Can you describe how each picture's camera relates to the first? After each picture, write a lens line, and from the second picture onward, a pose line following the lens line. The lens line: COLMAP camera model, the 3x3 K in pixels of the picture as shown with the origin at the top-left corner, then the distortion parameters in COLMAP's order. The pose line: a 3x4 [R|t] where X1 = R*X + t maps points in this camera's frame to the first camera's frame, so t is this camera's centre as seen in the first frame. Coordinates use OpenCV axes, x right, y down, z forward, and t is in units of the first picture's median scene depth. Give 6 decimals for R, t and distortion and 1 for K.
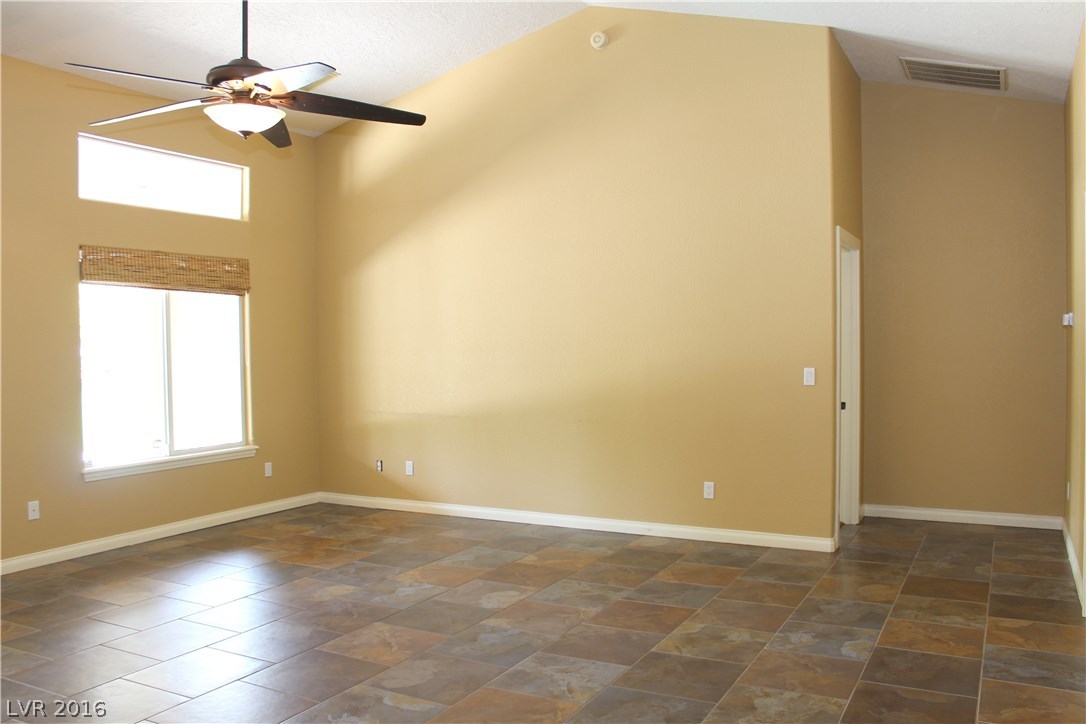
lens RADIAL K [[907.3, 0, 554.8], [0, 907.3, 363.5], [0, 0, 1]] dist [-0.161860, 0.145954]
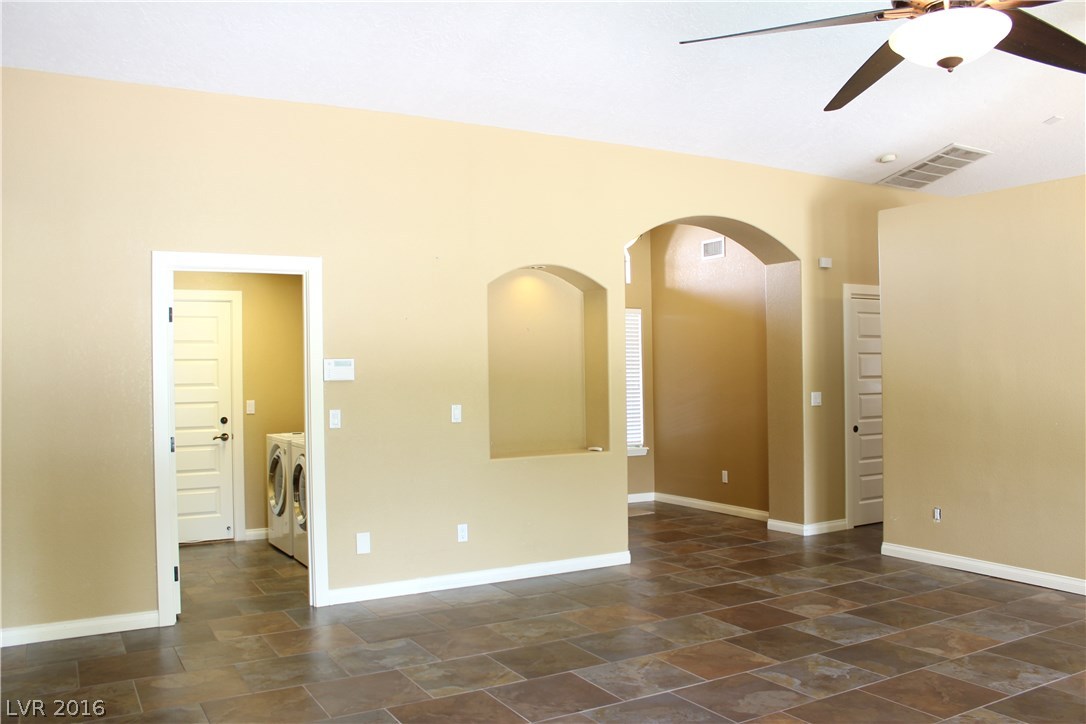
lens RADIAL K [[907.3, 0, 554.8], [0, 907.3, 363.5], [0, 0, 1]] dist [-0.161860, 0.145954]
pose [[-0.846273, 0.024883, 0.532168, -0.361047], [0.036135, 0.999289, 0.010739, -0.037574], [-0.531522, 0.028318, -0.846571, 1.412658]]
